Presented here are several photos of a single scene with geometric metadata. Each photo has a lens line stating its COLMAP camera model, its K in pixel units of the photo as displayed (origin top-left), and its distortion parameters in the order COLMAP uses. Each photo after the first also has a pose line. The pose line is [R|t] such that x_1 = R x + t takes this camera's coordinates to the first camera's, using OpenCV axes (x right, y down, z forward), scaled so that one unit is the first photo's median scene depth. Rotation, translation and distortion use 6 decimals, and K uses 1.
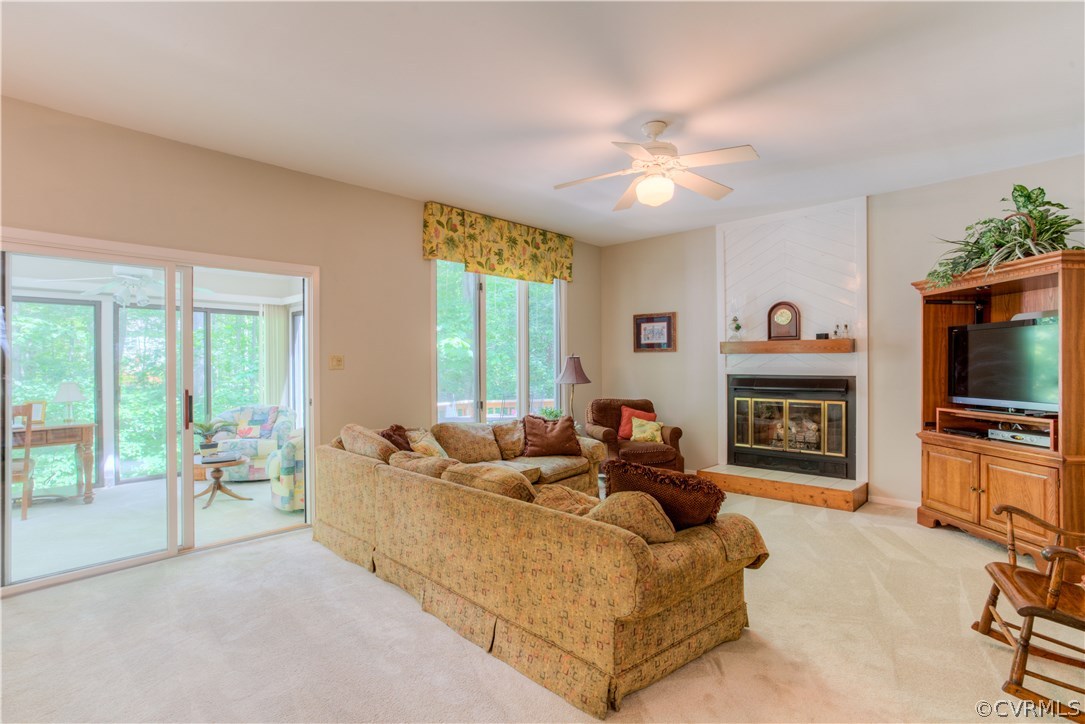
lens RADIAL K [[530.7, 0, 528.8], [0, 530.7, 363.1], [0, 0, 1]] dist [0.001673, 0.009116]
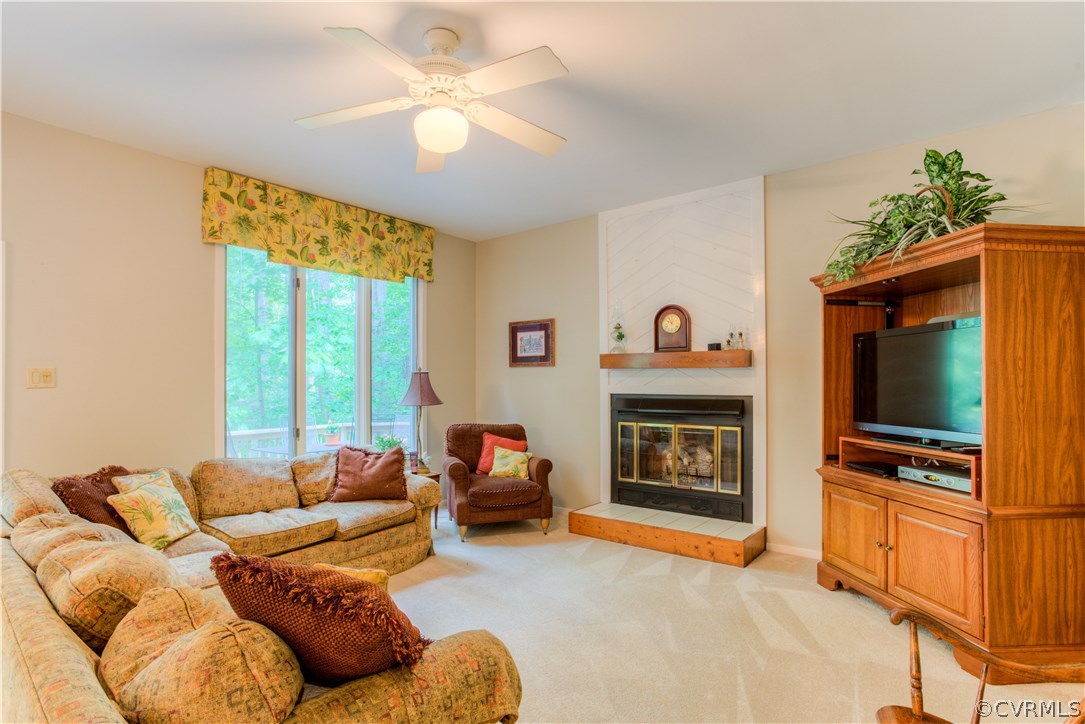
lens RADIAL K [[544.5, 0, 509.1], [0, 544.5, 376.4], [0, 0, 1]] dist [-0.004682, 0.001542]
pose [[0.997860, 0.001663, 0.065363, 0.191345], [-0.001077, 0.999959, -0.009005, 0.002435], [-0.065375, 0.008916, 0.997821, 0.195415]]
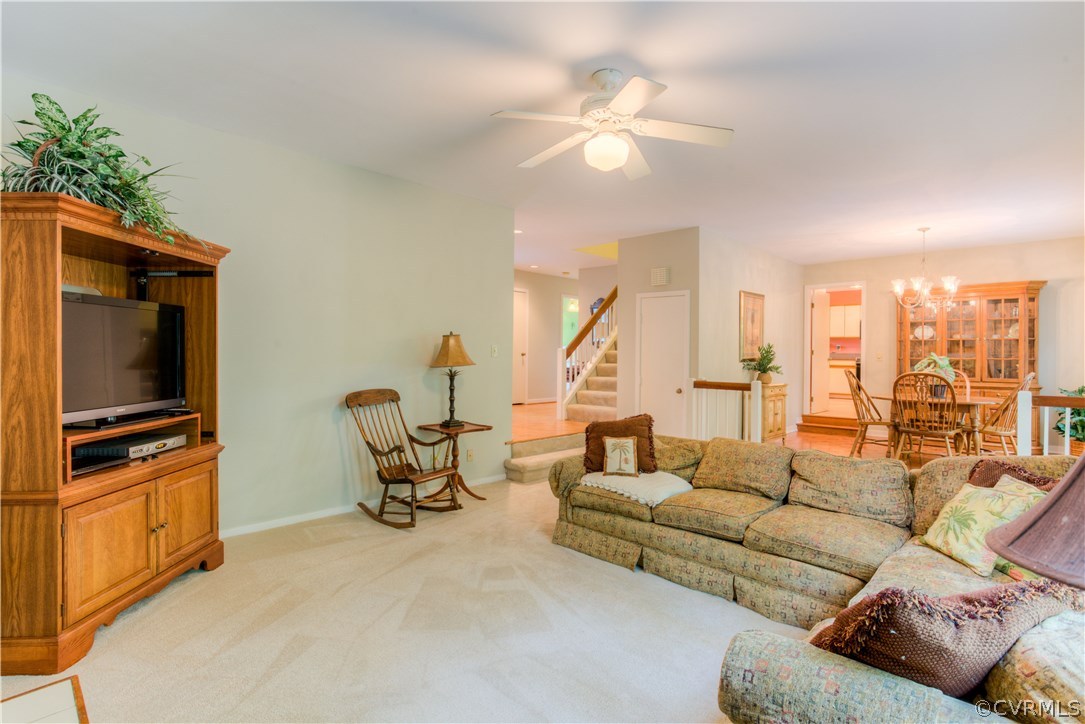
lens RADIAL K [[531.3, 0, 538.9], [0, 531.3, 364.5], [0, 0, 1]] dist [-0.035791, 0.029688]
pose [[-0.999804, 0.002408, 0.019629, 0.229498], [0.002656, 0.999917, 0.012638, 0.004754], [-0.019597, 0.012688, -0.999727, 1.279264]]
